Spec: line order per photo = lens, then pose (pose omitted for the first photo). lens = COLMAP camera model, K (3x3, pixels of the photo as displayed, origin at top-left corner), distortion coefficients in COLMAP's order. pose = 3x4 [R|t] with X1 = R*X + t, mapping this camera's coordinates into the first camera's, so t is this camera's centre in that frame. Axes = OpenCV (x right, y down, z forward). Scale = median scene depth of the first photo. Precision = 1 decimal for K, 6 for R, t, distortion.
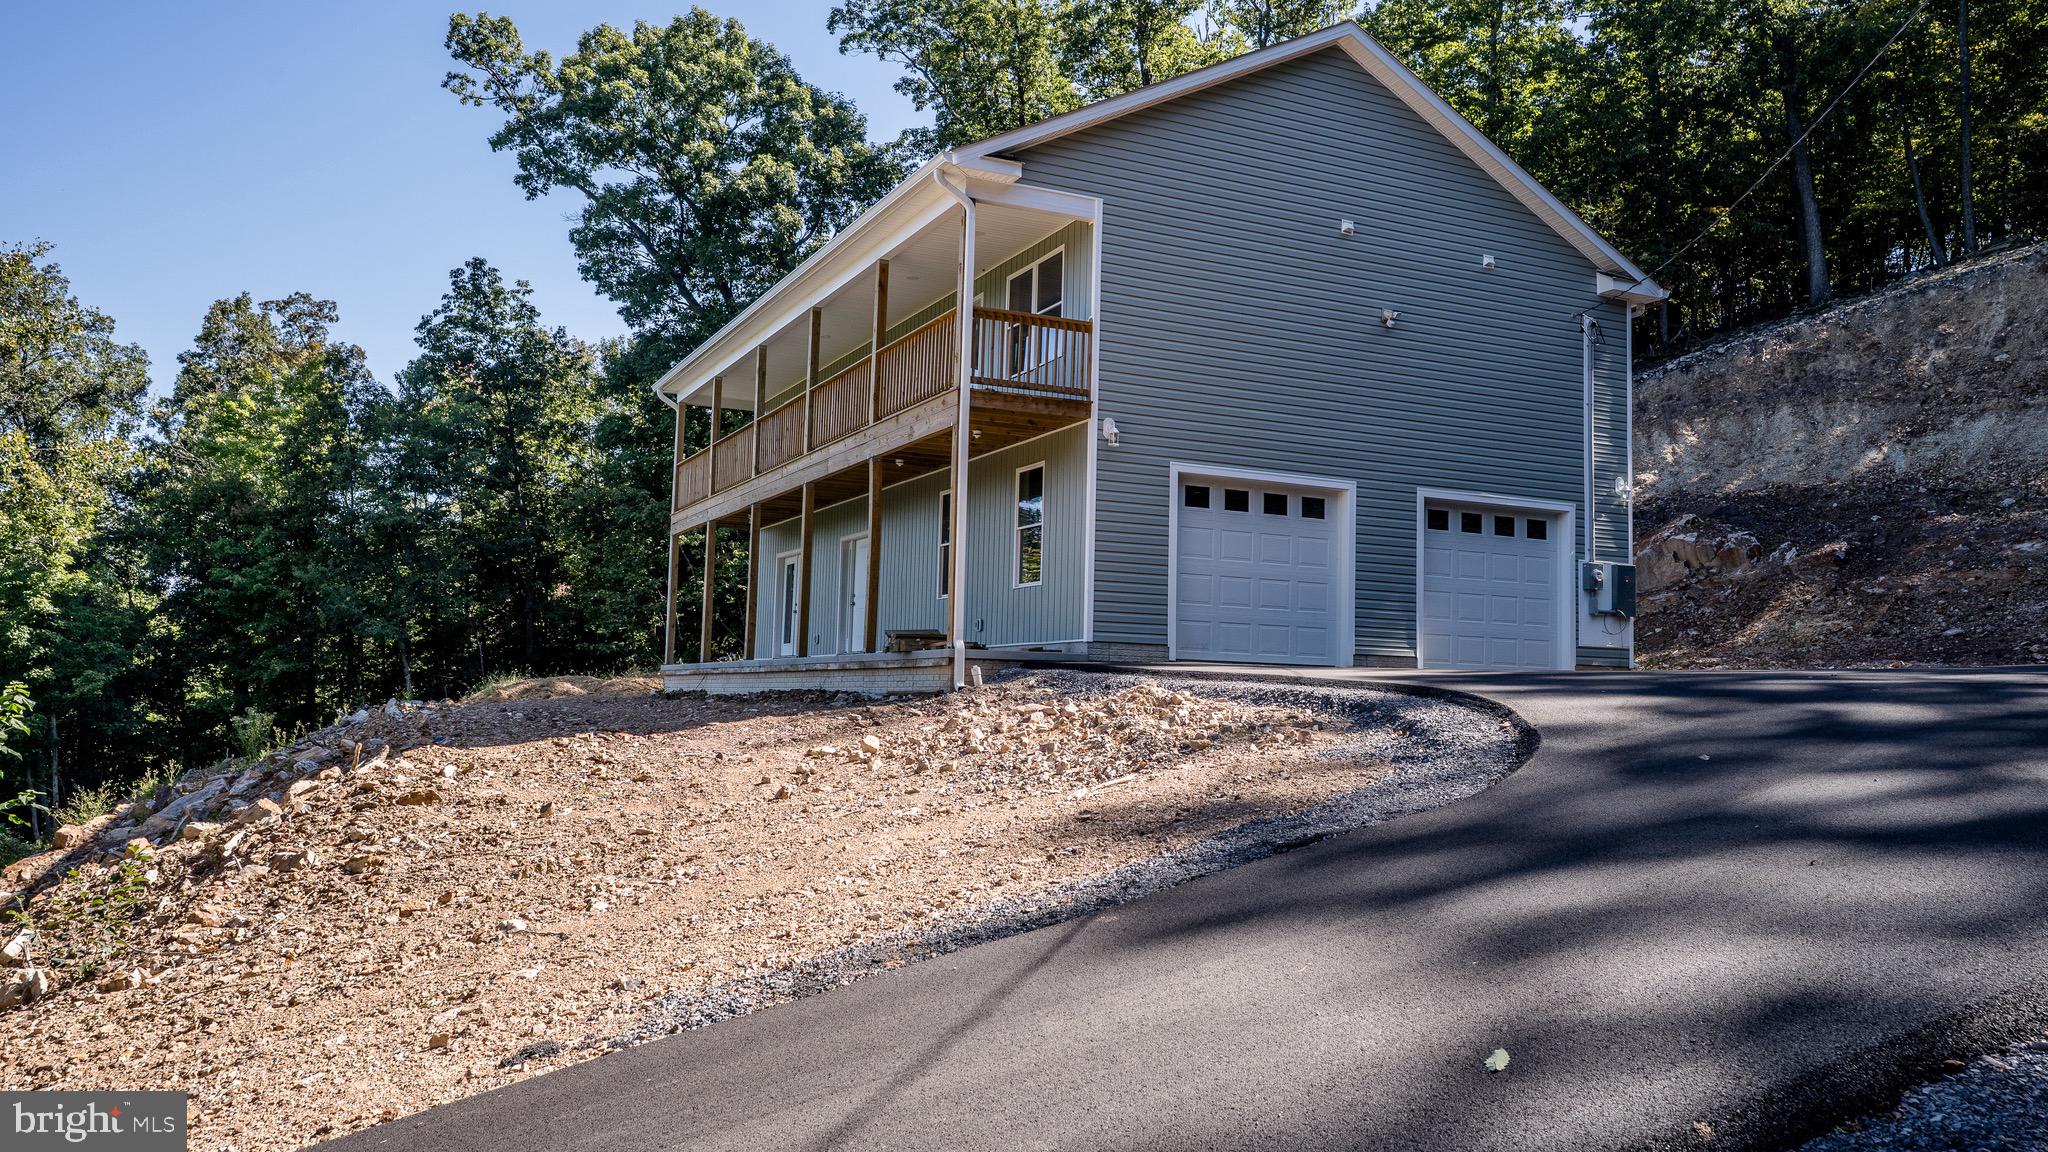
lens RADIAL K [[1562.7, 0, 1024.0], [0, 1562.7, 576.0], [0, 0, 1]] dist [0.002495, 0.001672]
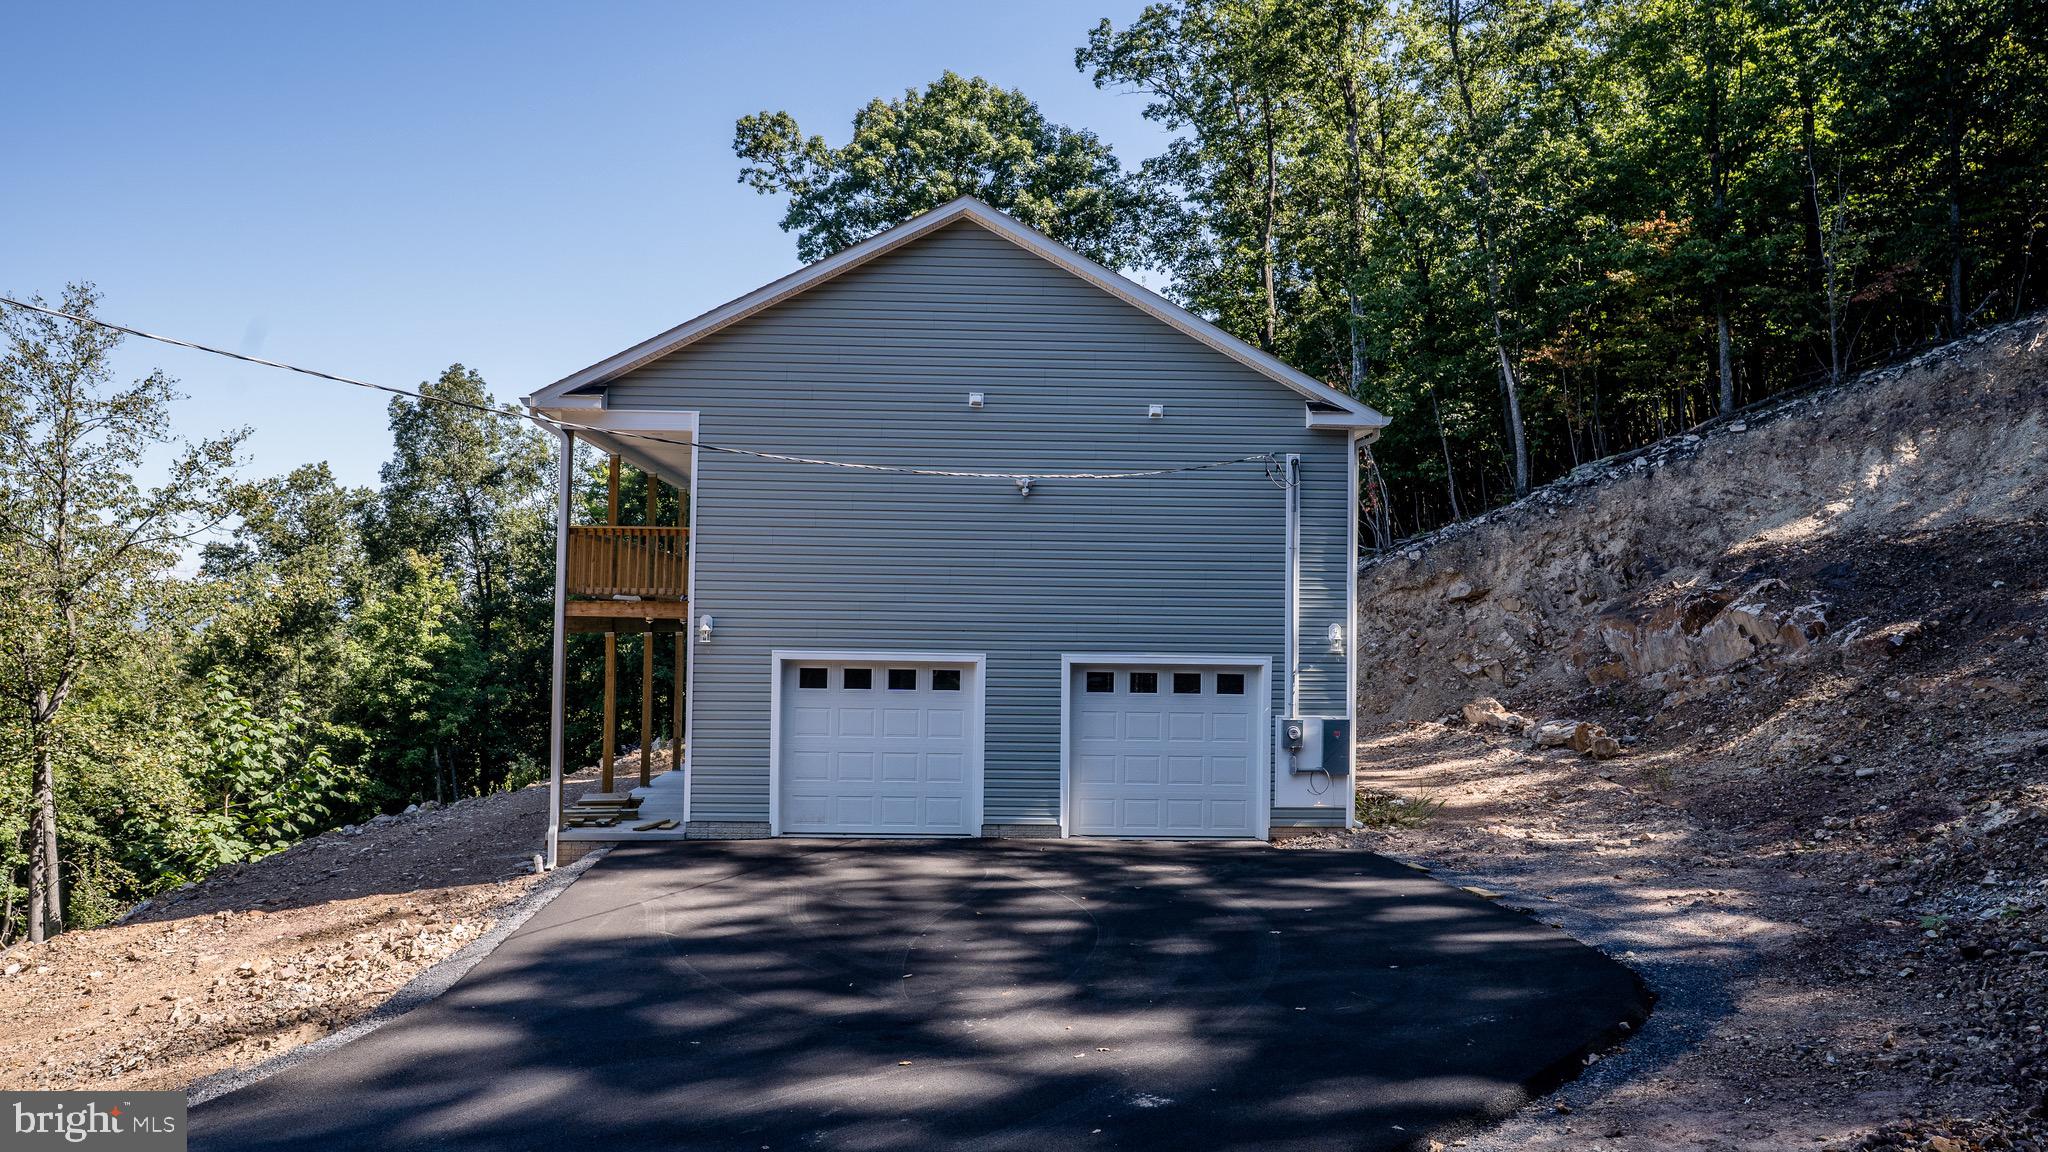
lens RADIAL K [[1550.1, 0, 1022.6], [0, 1550.1, 599.8], [0, 0, 1]] dist [-0.001888, 0.000705]
pose [[0.918216, -0.019656, -0.395592, 0.334243], [0.042471, 0.997896, 0.048996, -0.075870], [0.393797, -0.061790, 0.917118, 0.047259]]
